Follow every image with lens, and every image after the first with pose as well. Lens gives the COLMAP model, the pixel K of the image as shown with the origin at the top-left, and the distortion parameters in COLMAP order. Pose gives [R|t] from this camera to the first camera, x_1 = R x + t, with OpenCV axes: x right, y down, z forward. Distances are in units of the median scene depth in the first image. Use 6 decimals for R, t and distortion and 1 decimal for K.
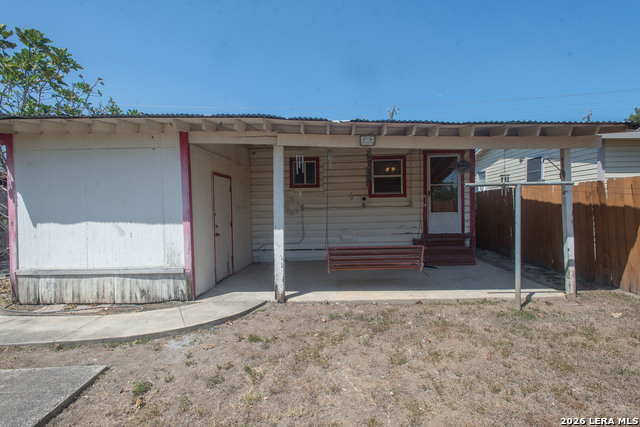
lens RADIAL K [[285.8, 0, 327.0], [0, 285.8, 216.5], [0, 0, 1]] dist [0.013748, -0.000666]
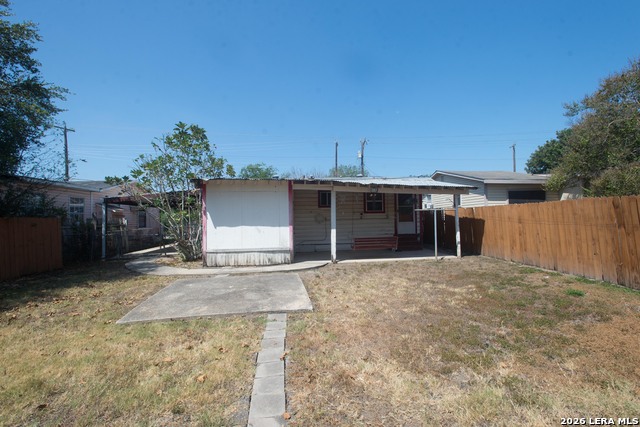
lens RADIAL K [[307.7, 0, 316.0], [0, 307.7, 215.5], [0, 0, 1]] dist [0.010336, -0.002411]
pose [[0.993783, 0.001848, 0.111321, -0.547313], [0.002582, 0.999211, -0.039633, 0.031355], [-0.111306, 0.039674, 0.992994, -1.274141]]
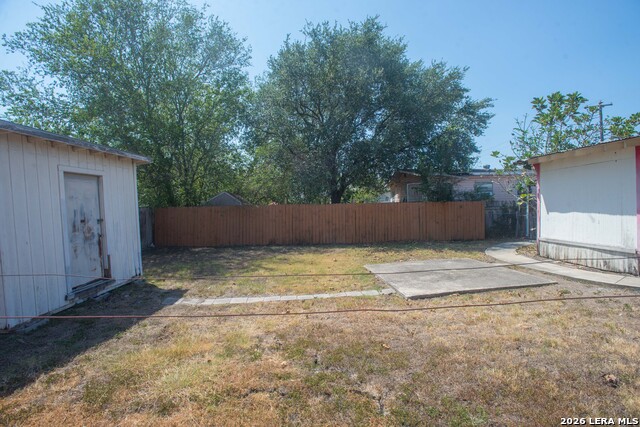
lens RADIAL K [[307.7, 0, 320.6], [0, 307.7, 217.2], [0, 0, 1]] dist [0.010336, -0.002411]
pose [[0.058016, 0.045264, -0.997289, 0.788404], [0.000344, 0.998971, 0.045361, -0.030720], [0.998316, -0.002974, 0.057941, -0.487786]]
